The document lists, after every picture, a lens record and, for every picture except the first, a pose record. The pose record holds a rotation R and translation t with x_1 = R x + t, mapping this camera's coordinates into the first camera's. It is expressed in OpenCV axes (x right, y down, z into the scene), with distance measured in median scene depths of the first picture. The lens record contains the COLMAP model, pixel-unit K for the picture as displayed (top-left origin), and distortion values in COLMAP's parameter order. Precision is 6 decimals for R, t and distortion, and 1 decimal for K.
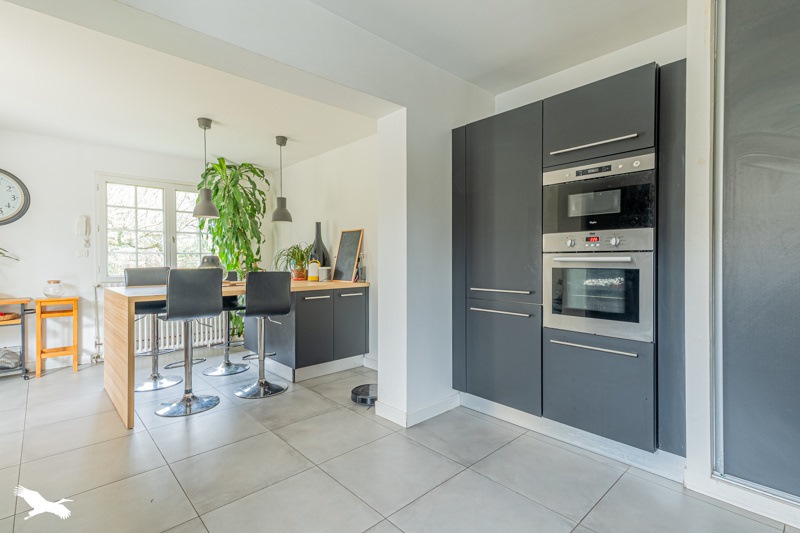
lens RADIAL K [[379.3, 0, 401.0], [0, 379.3, 261.0], [0, 0, 1]] dist [0.020316, -0.000060]
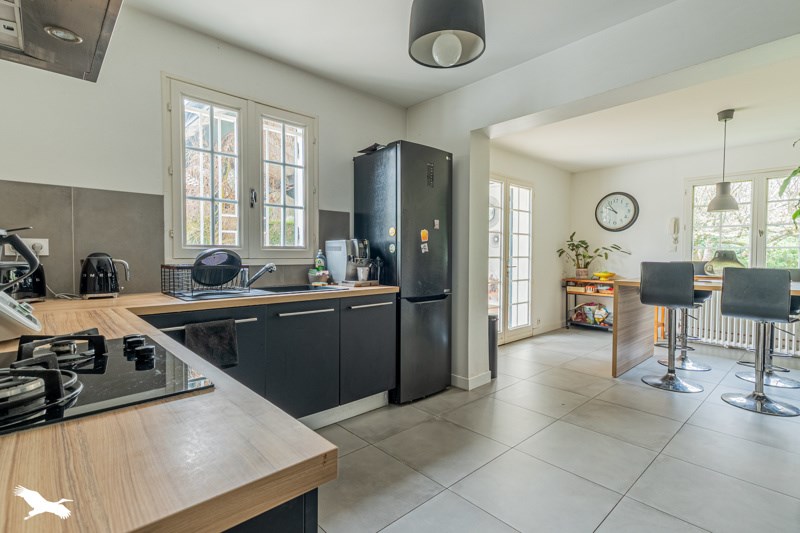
lens RADIAL K [[379.3, 0, 401.0], [0, 379.3, 261.0], [0, 0, 1]] dist [0.020316, -0.000060]
pose [[0.003475, 0.025686, -0.999664, 0.420899], [-0.013012, 0.999587, 0.025639, -0.001757], [0.999909, 0.012919, 0.003808, 0.149156]]
